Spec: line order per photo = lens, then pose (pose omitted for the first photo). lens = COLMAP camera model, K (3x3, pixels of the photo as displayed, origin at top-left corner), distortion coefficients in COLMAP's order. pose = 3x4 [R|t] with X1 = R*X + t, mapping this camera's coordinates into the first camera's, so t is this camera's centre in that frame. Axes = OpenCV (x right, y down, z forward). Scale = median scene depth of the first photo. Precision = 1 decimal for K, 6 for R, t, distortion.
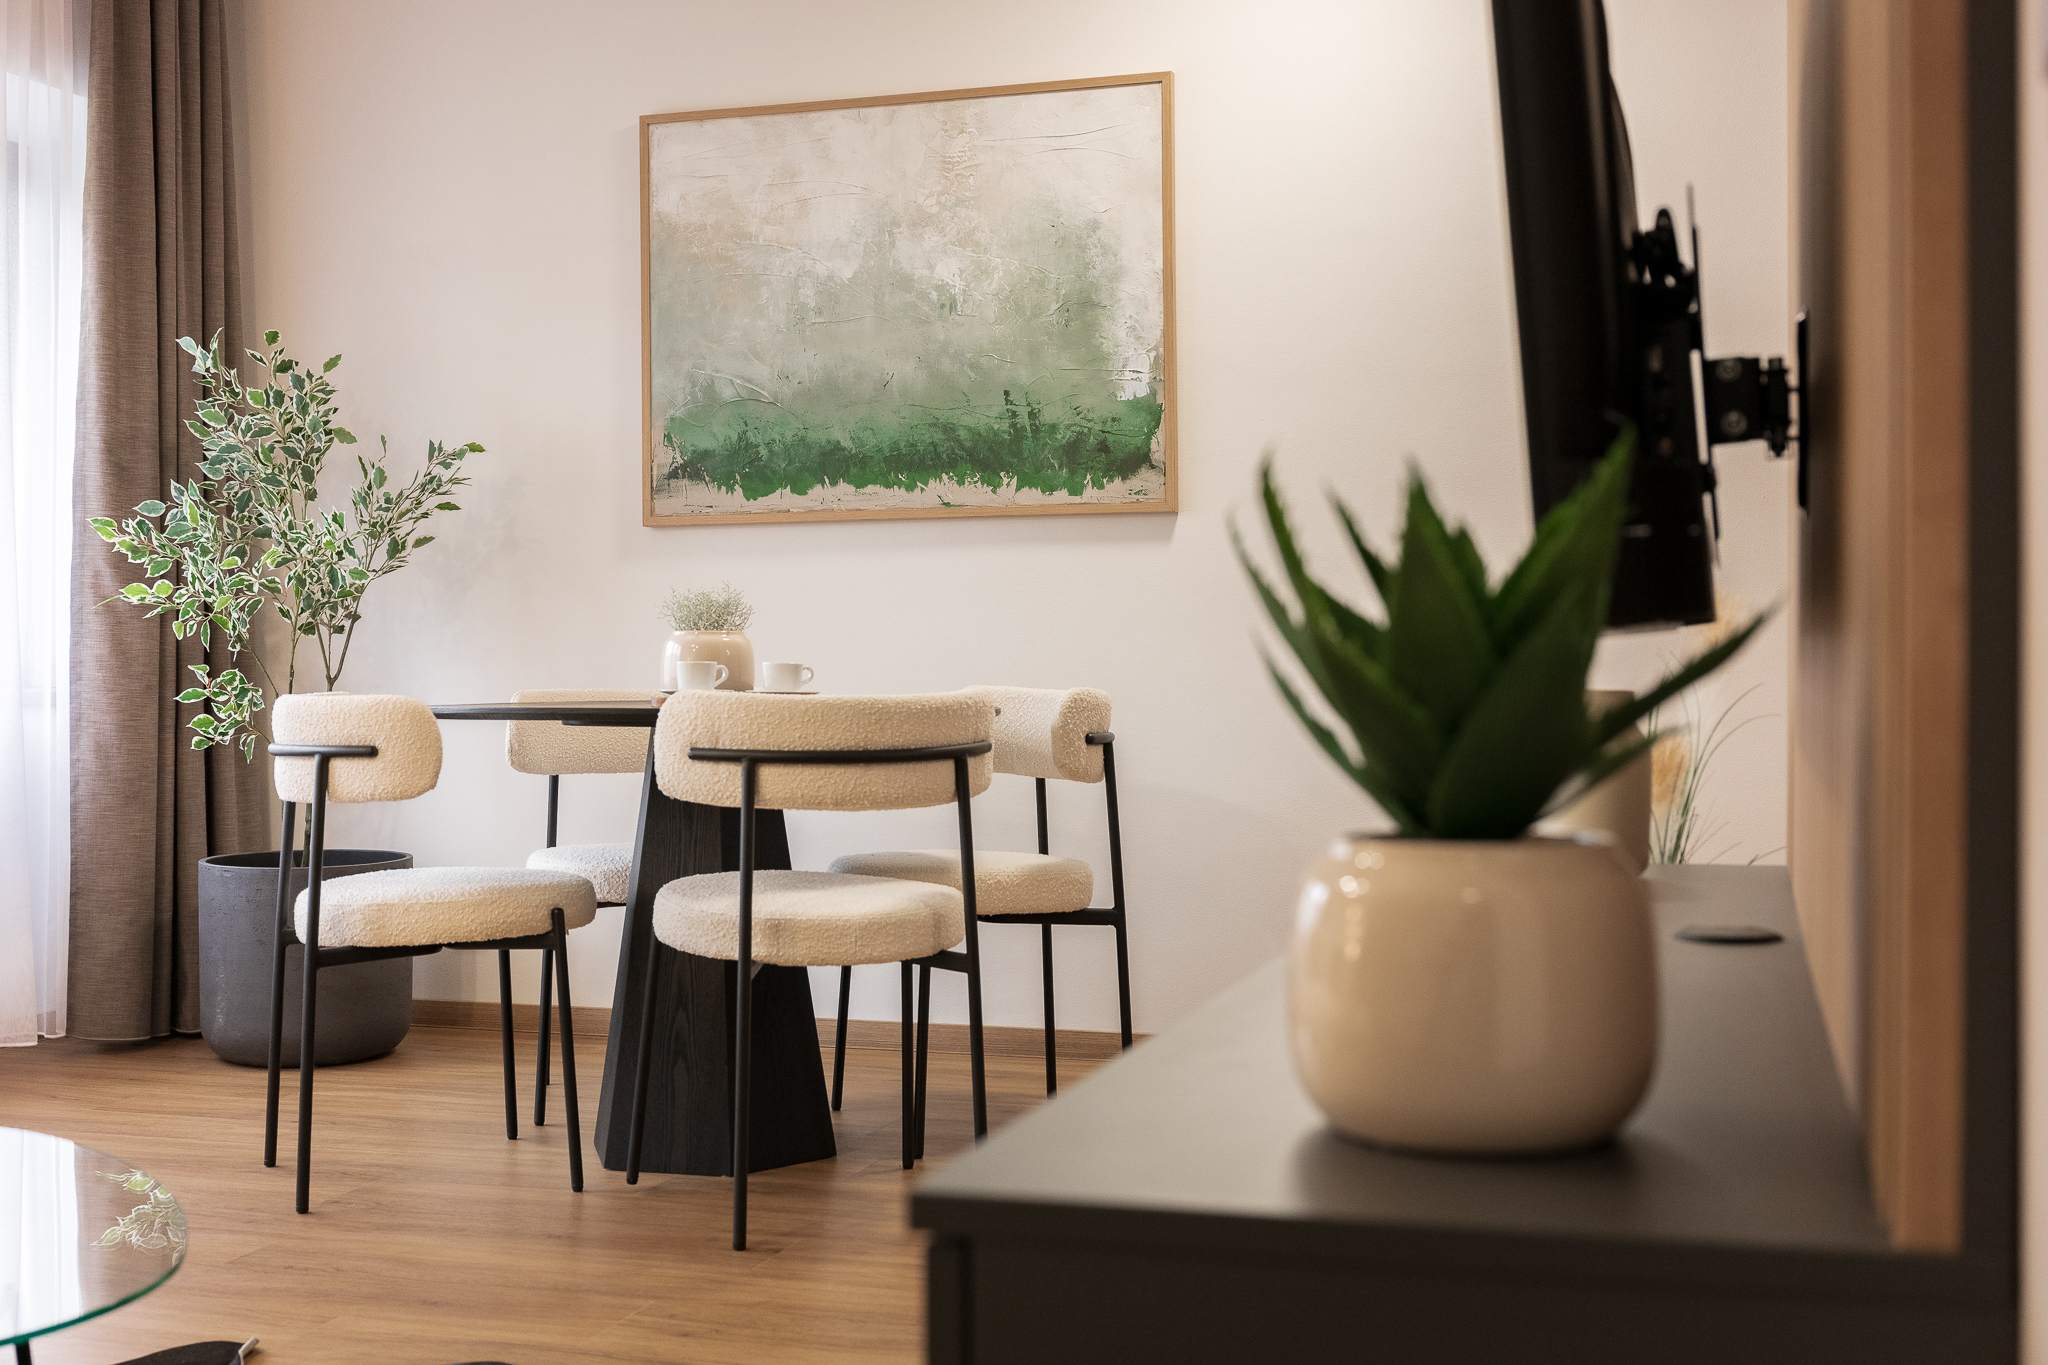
lens RADIAL K [[2364.0, 0, 1018.1], [0, 2364.0, 686.3], [0, 0, 1]] dist [0.012066, 0.000000]
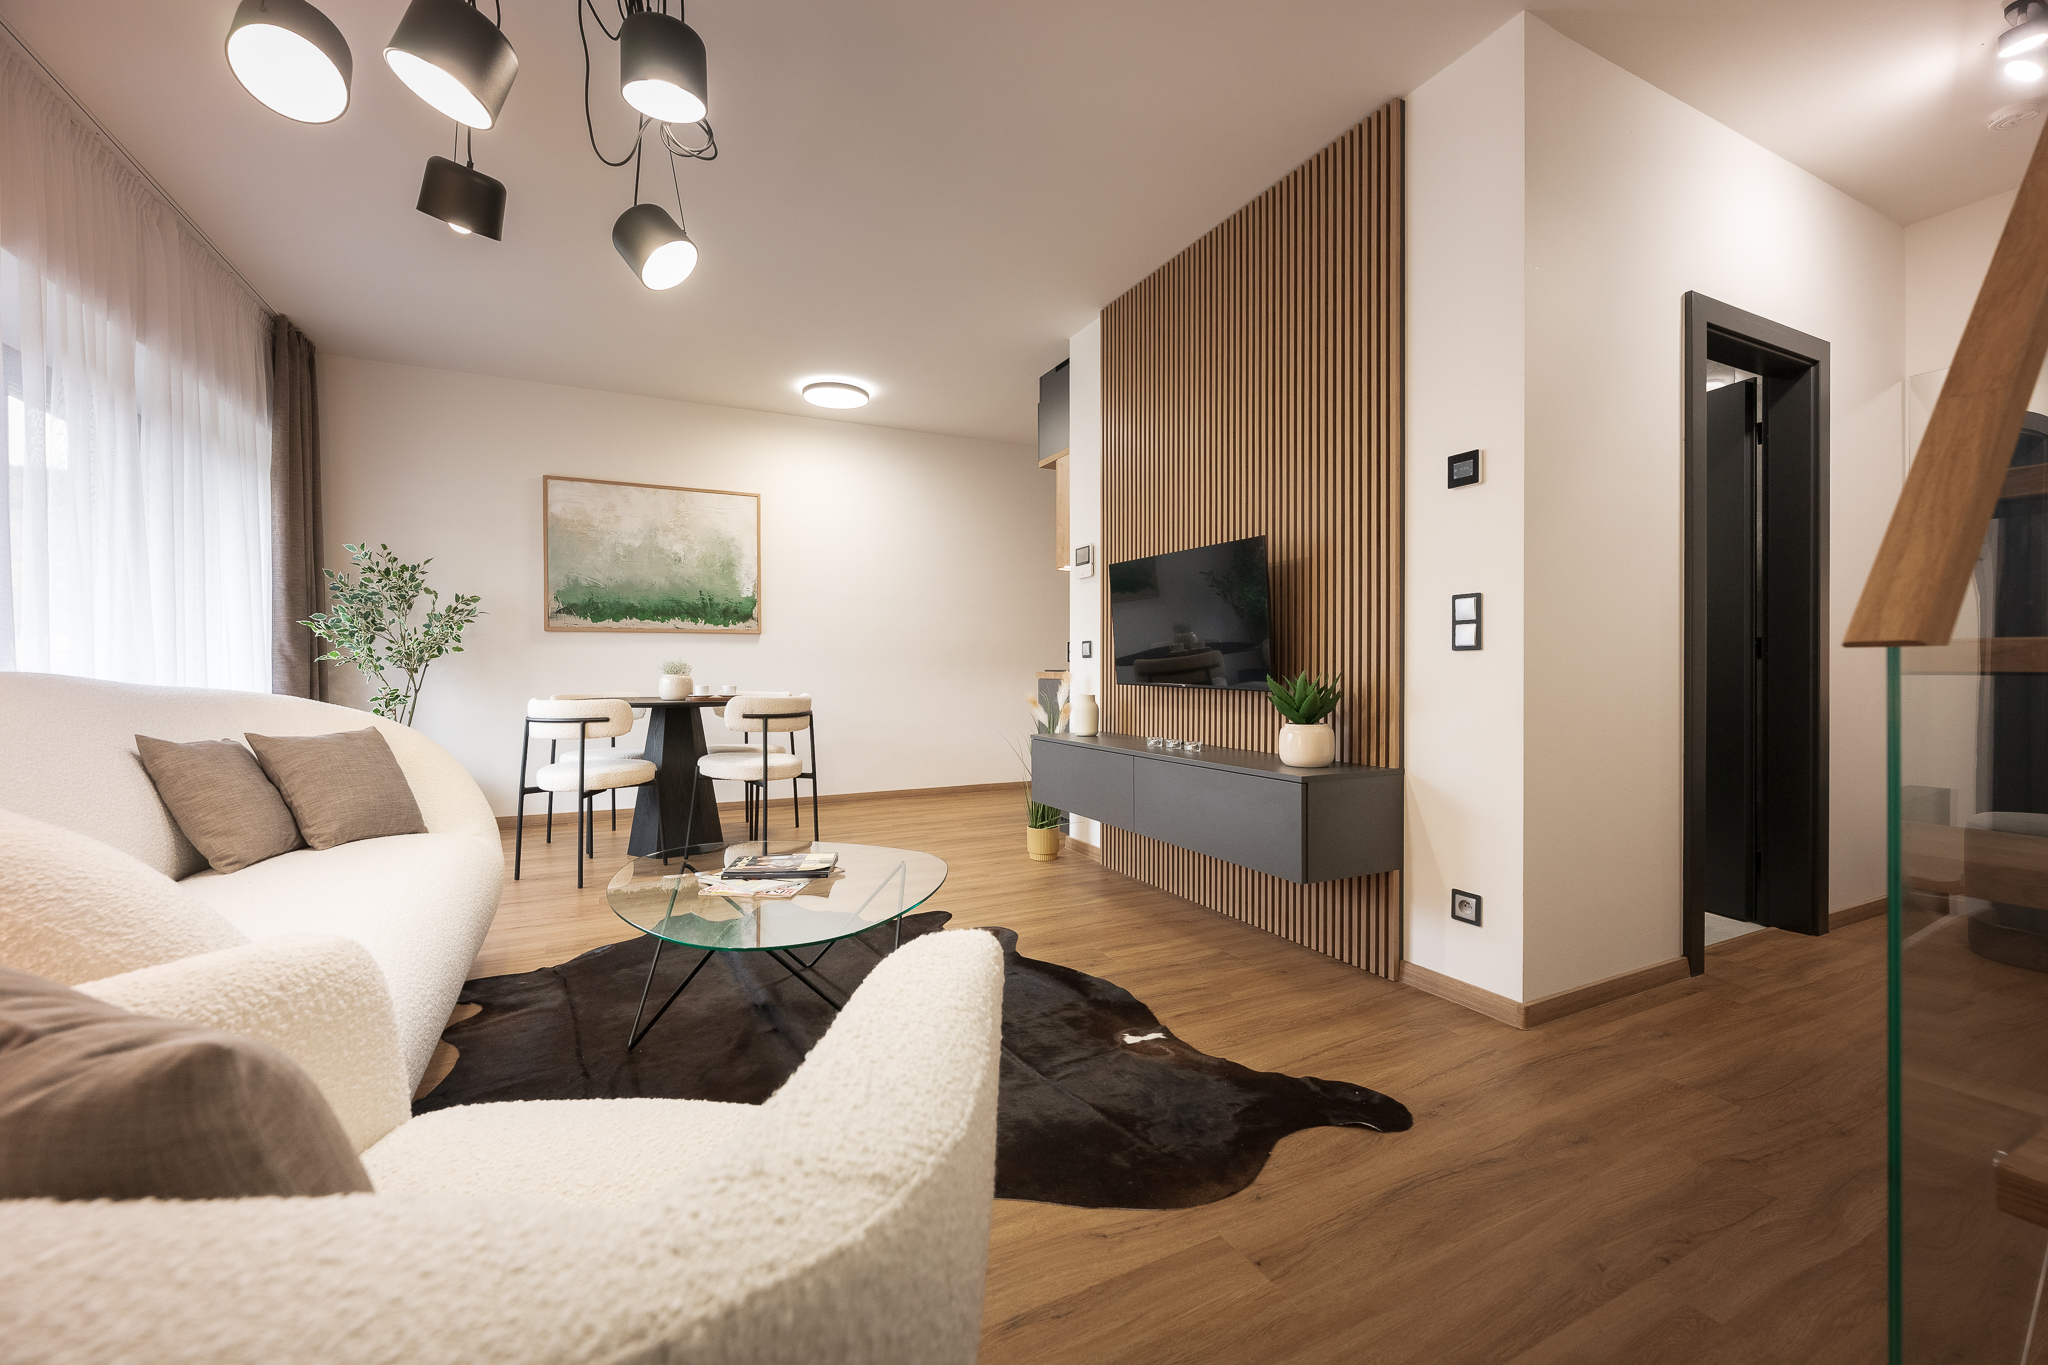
lens RADIAL K [[829.0, 0, 1014.5], [0, 829.0, 658.0], [0, 0, 1]] dist [0.007284, -0.000577]
pose [[0.731953, 0.012159, 0.681246, -0.421142], [0.004508, 0.999732, -0.022688, -0.014756], [-0.681340, 0.019678, 0.731702, -0.031153]]
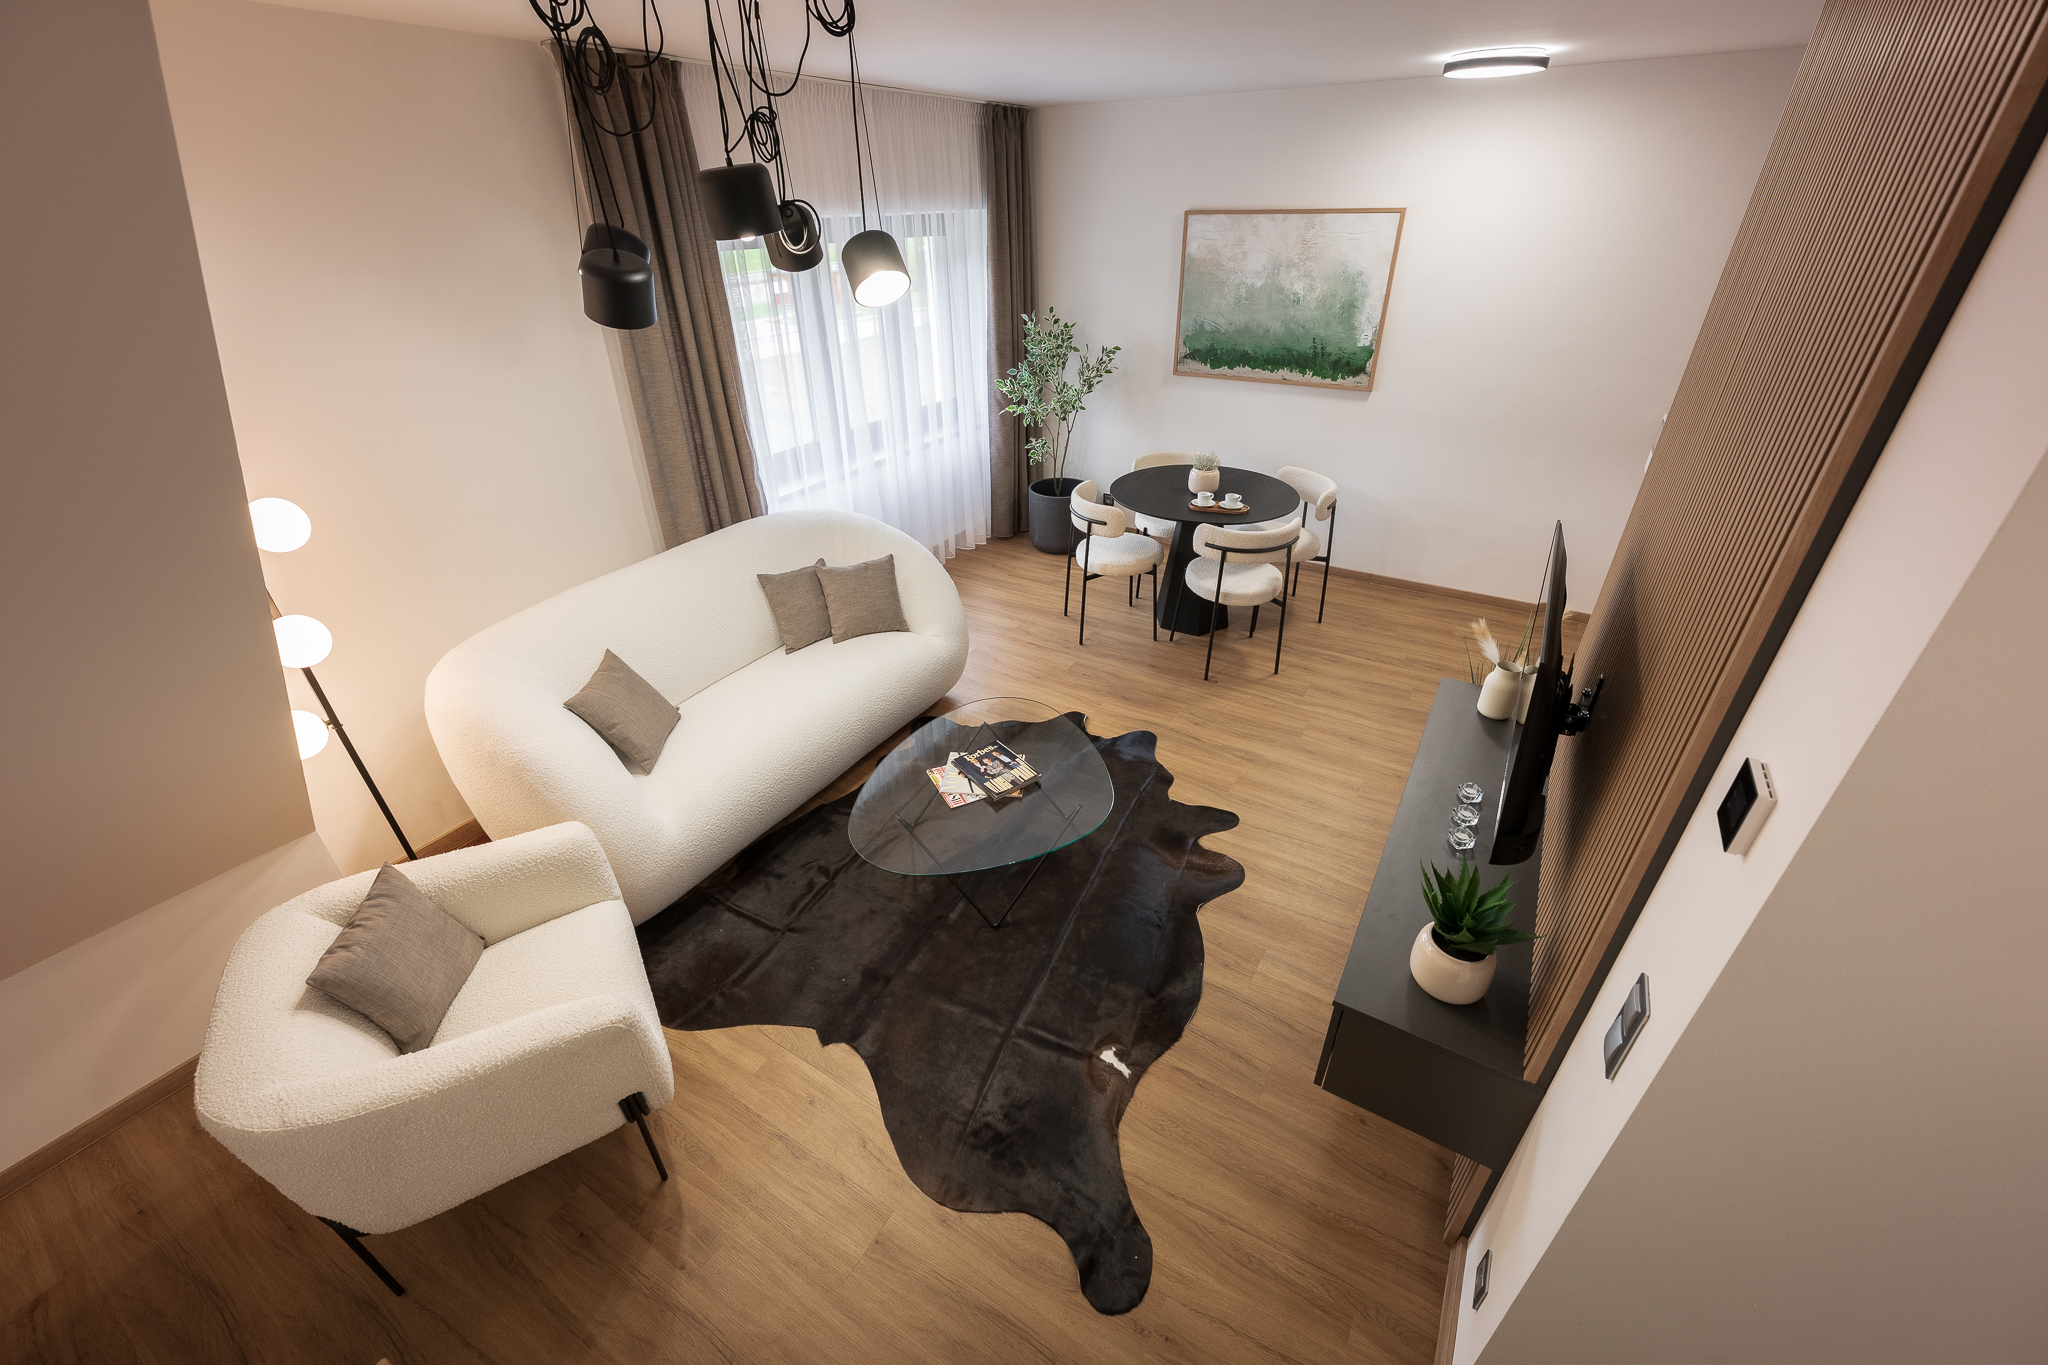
lens RADIAL K [[829.0, 0, 1021.3], [0, 829.0, 670.9], [0, 0, 1]] dist [0.007284, -0.000577]
pose [[0.968054, 0.112803, -0.223936, -0.073430], [0.009897, 0.875206, 0.483648, -0.252872], [0.250547, -0.470414, 0.846131, -0.077021]]
